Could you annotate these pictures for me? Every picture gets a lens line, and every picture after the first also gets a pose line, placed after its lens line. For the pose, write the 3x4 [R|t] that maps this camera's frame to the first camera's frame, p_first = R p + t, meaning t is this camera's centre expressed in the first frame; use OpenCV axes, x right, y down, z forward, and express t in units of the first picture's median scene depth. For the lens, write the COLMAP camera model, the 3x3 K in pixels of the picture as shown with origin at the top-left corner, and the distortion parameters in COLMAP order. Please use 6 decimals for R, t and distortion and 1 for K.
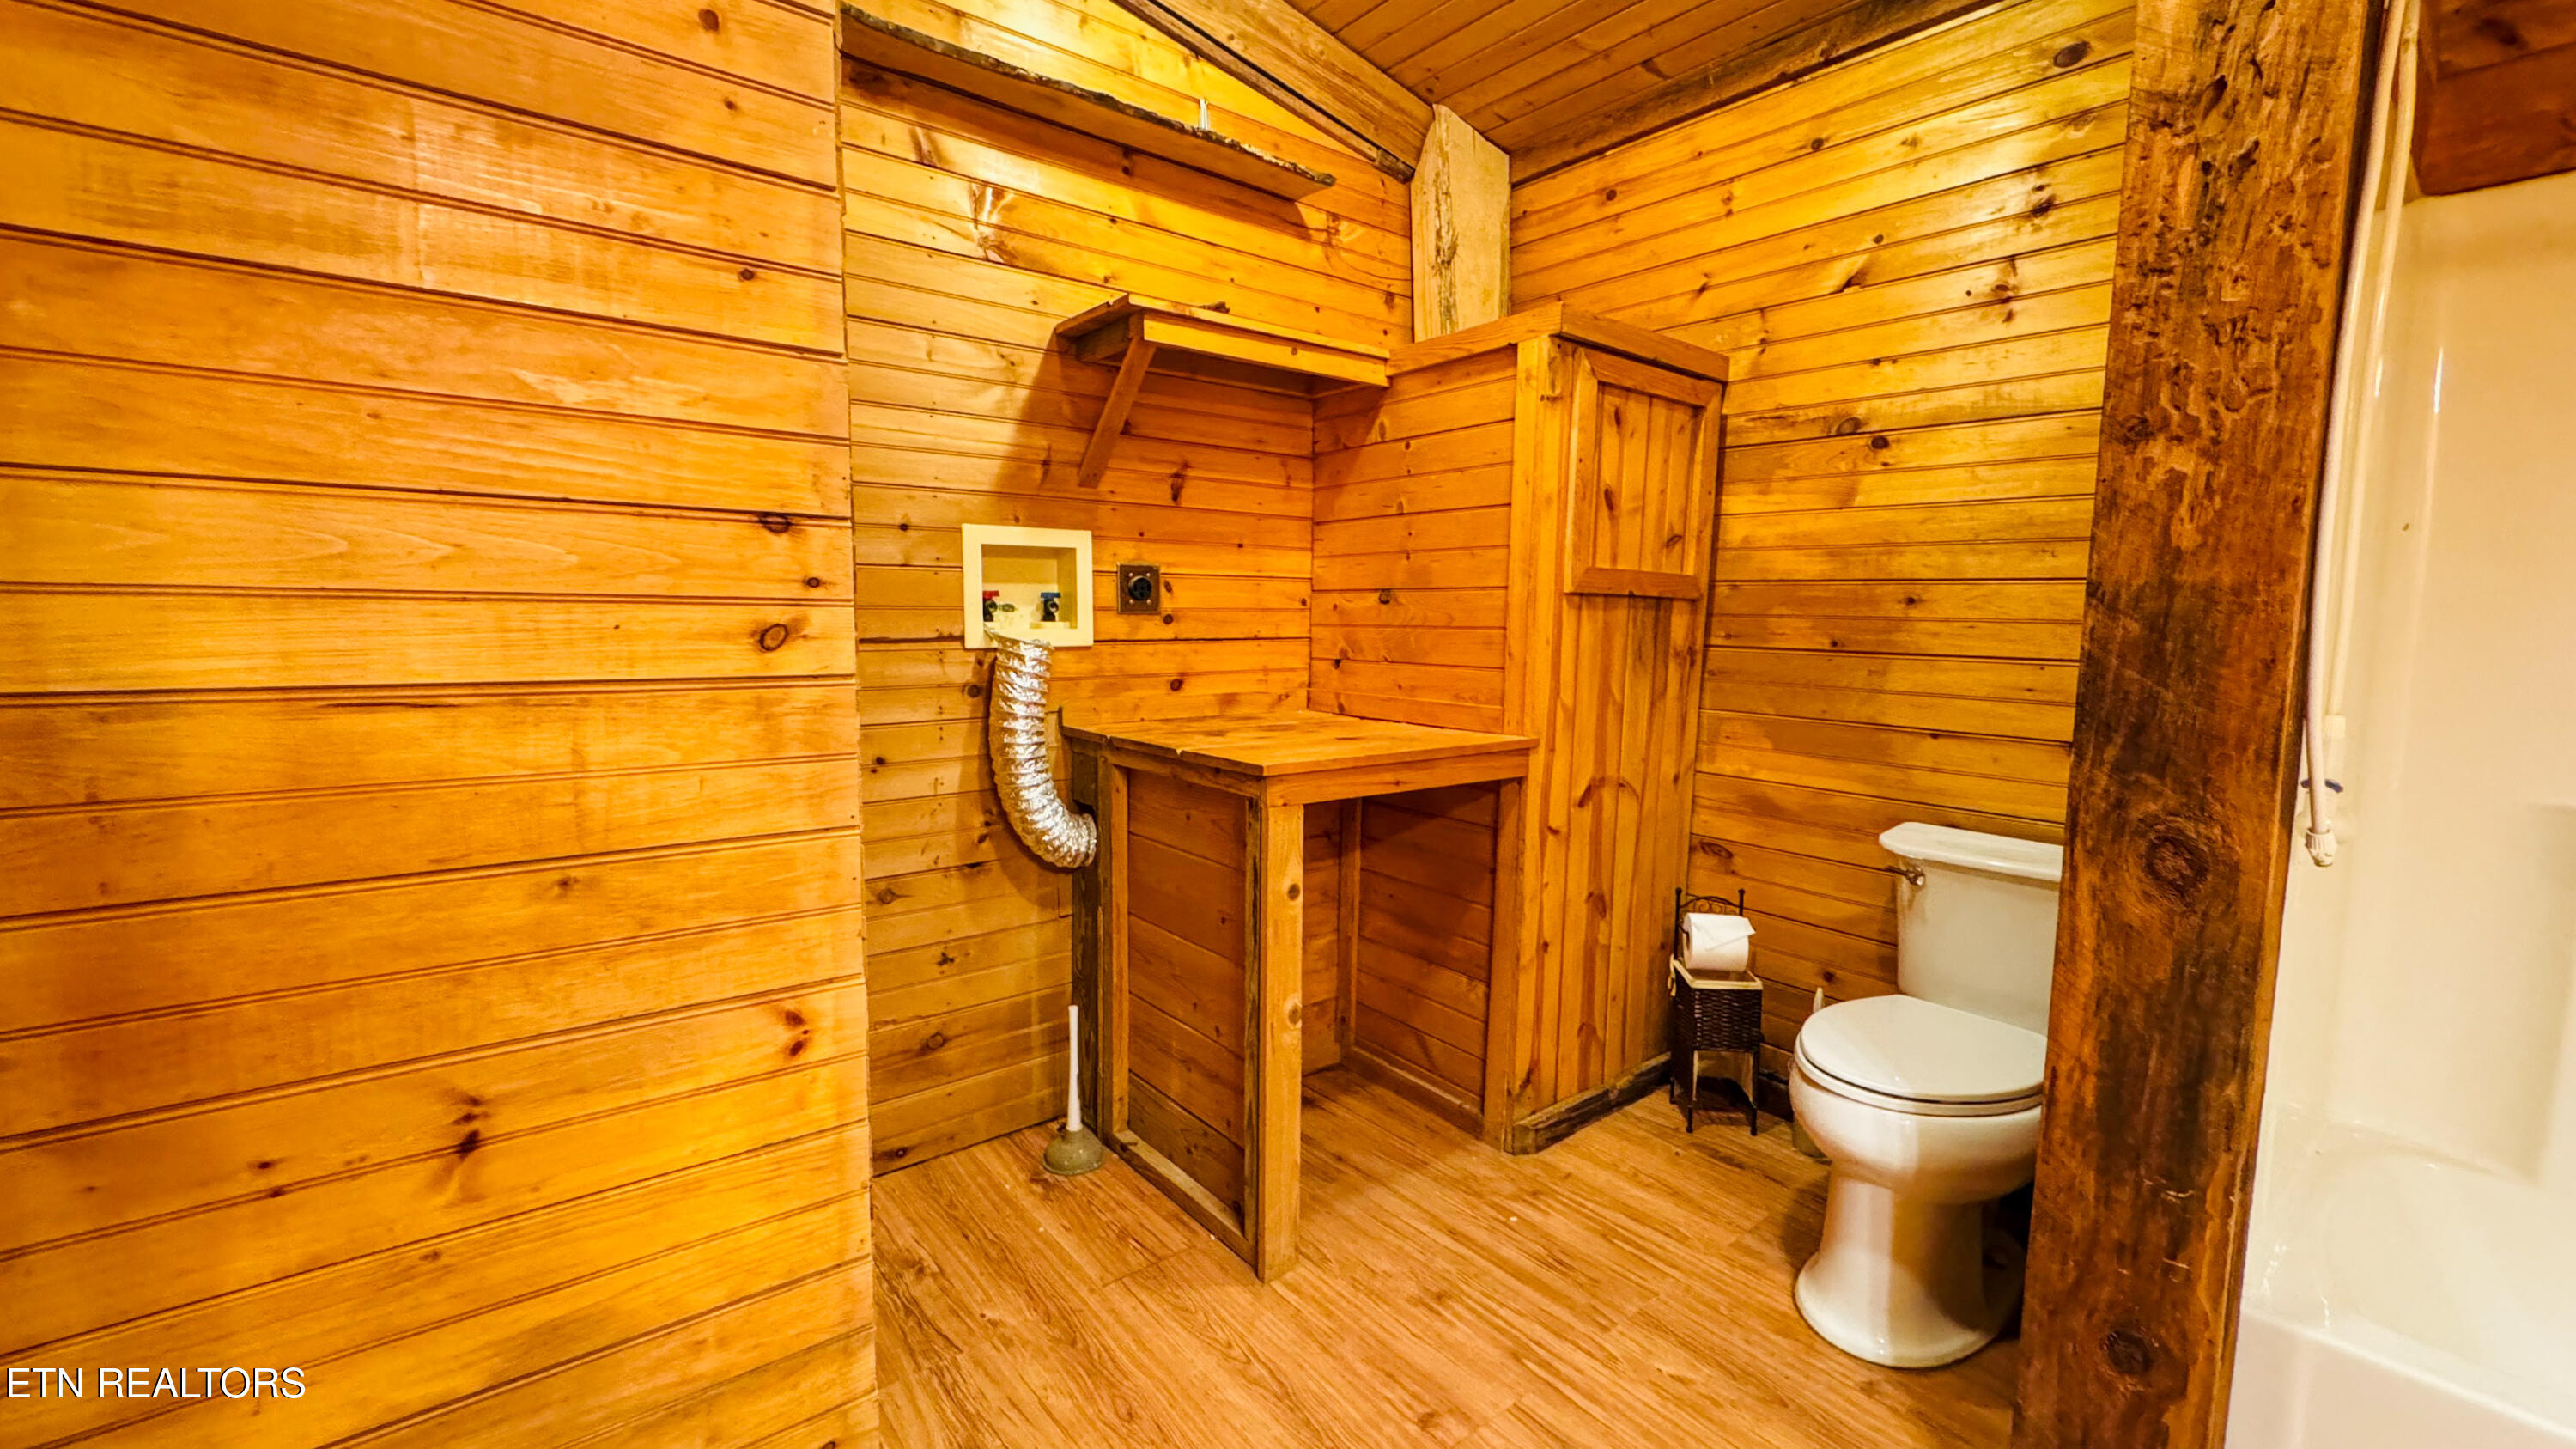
lens RADIAL K [[1050.8, 0, 1286.2], [0, 1050.8, 718.9], [0, 0, 1]] dist [0.001279, 0.000293]
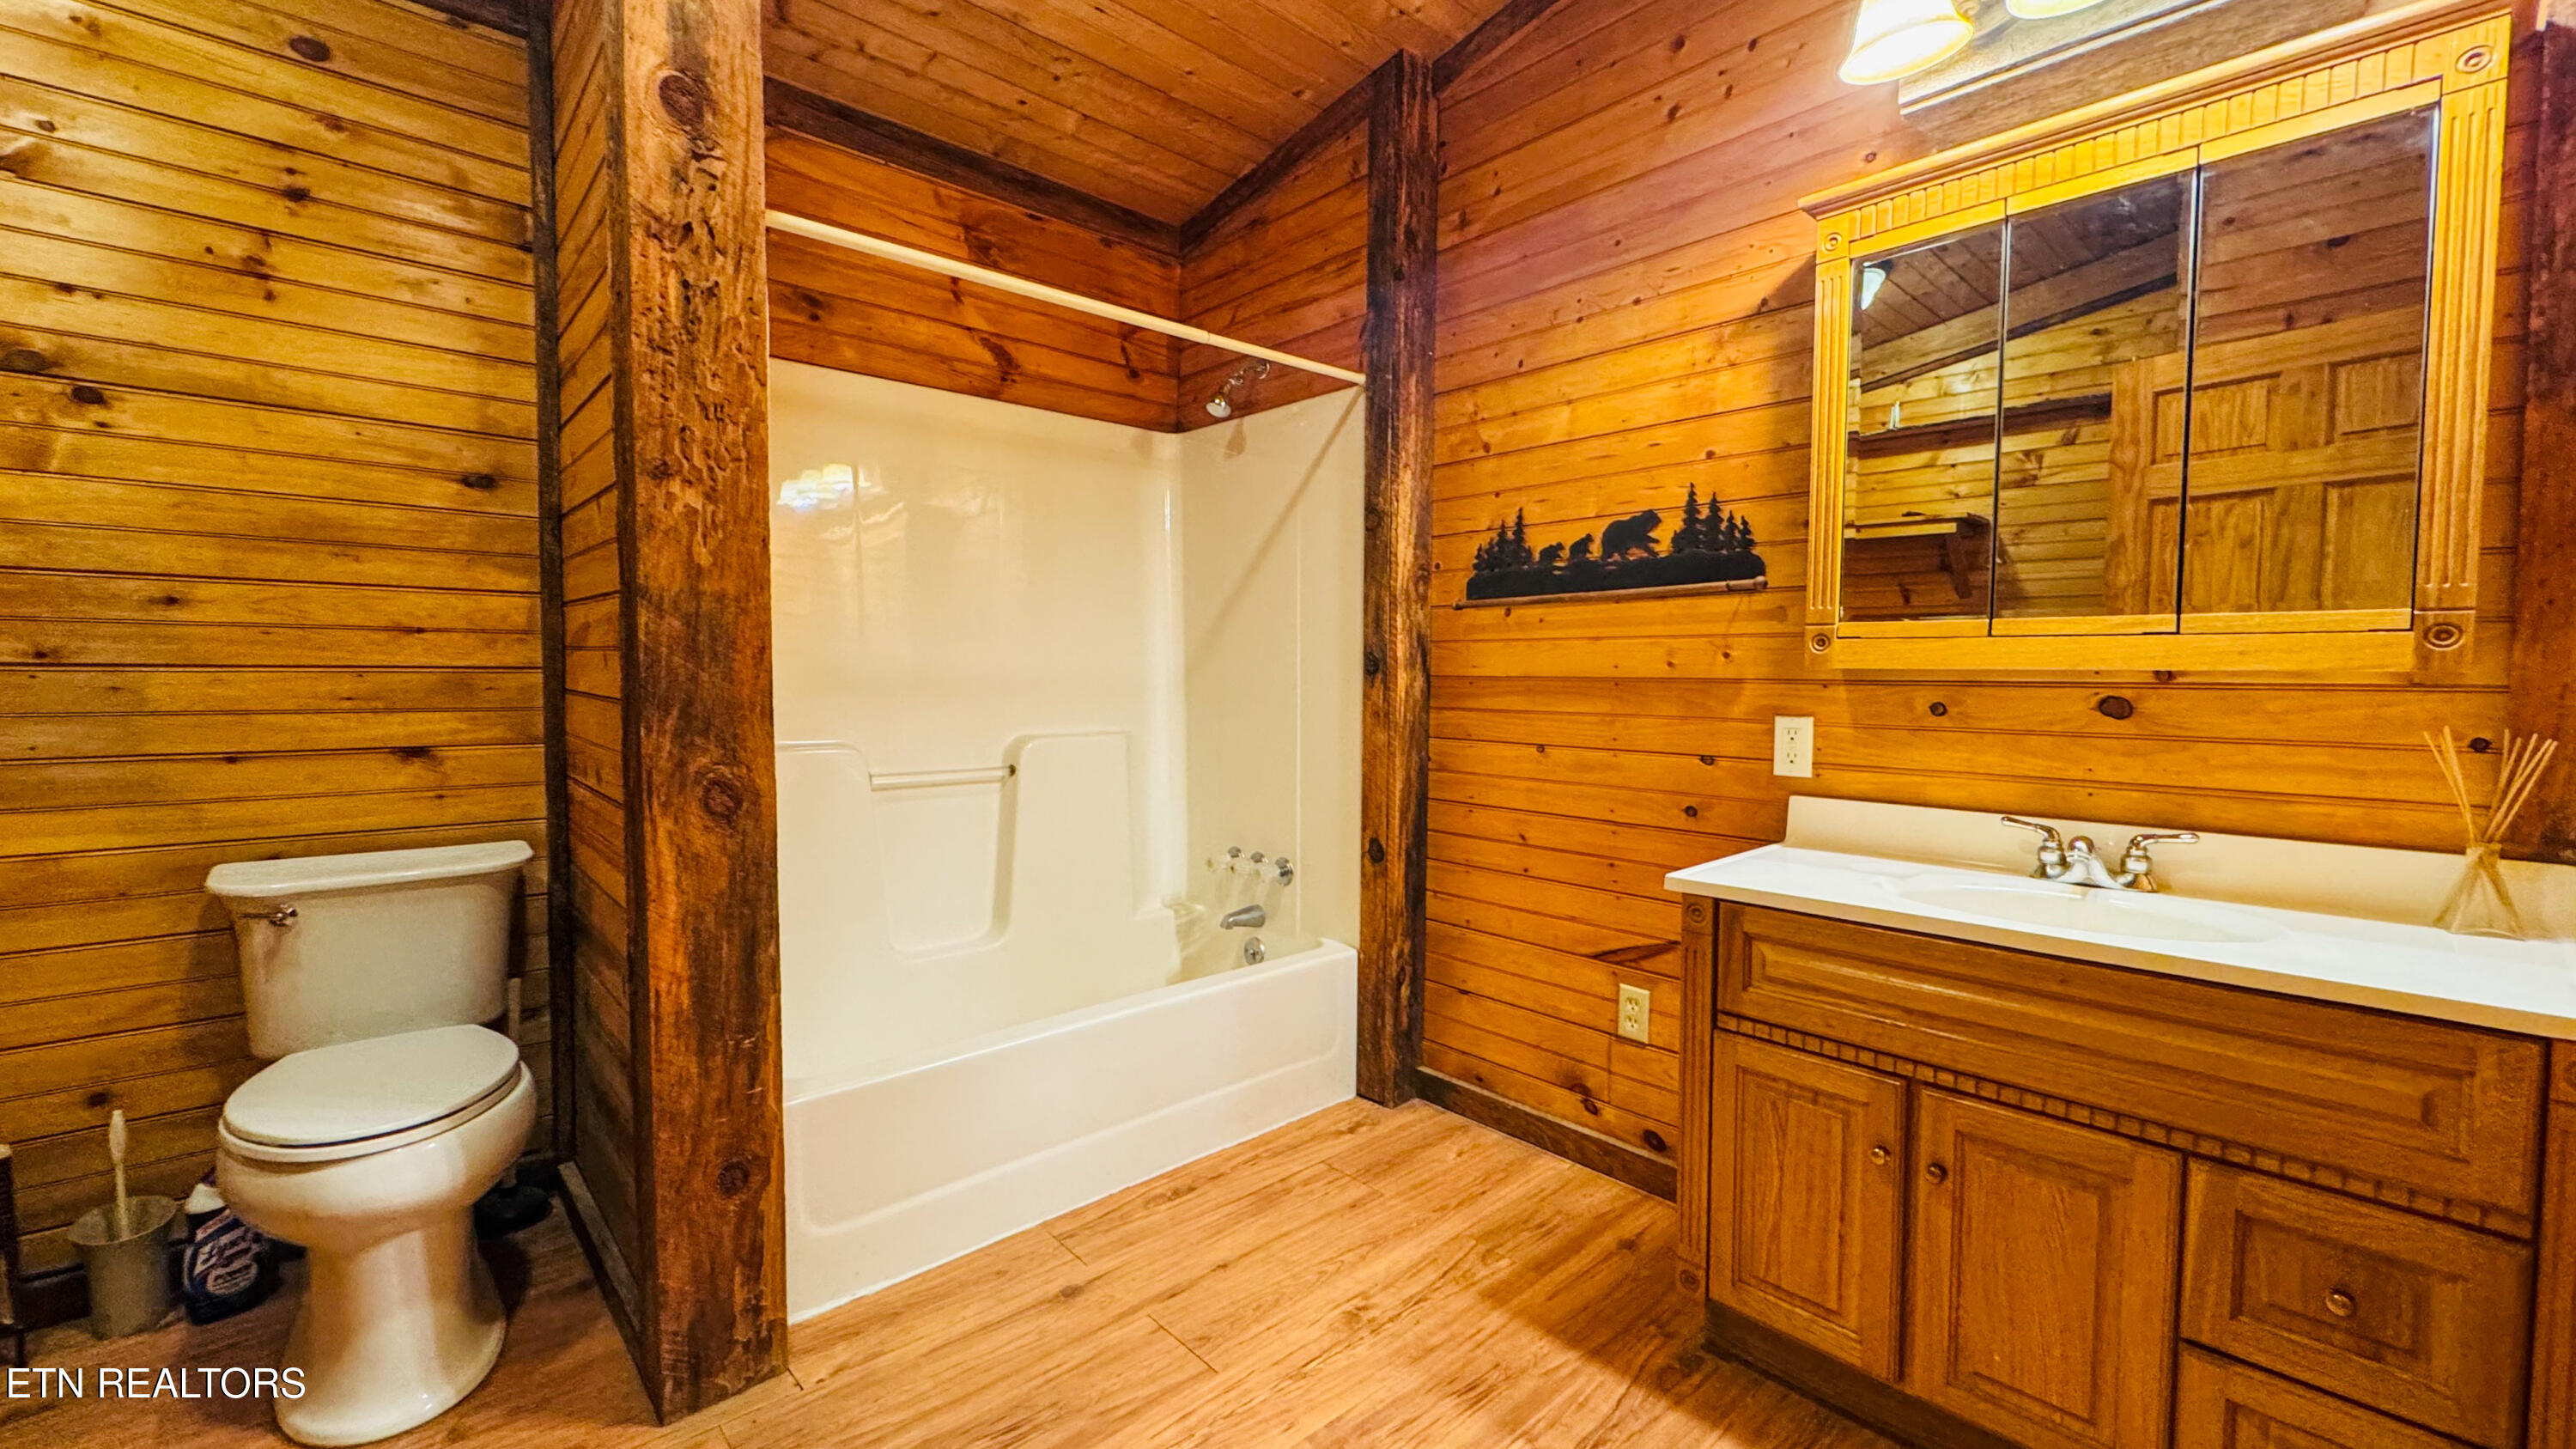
lens RADIAL K [[1050.8, 0, 1286.2], [0, 1050.8, 718.9], [0, 0, 1]] dist [0.001279, 0.000293]
pose [[-0.064985, -0.063667, 0.995853, -0.527772], [0.094892, 0.993046, 0.069679, 0.009346], [-0.993364, 0.099027, -0.058492, 0.348279]]
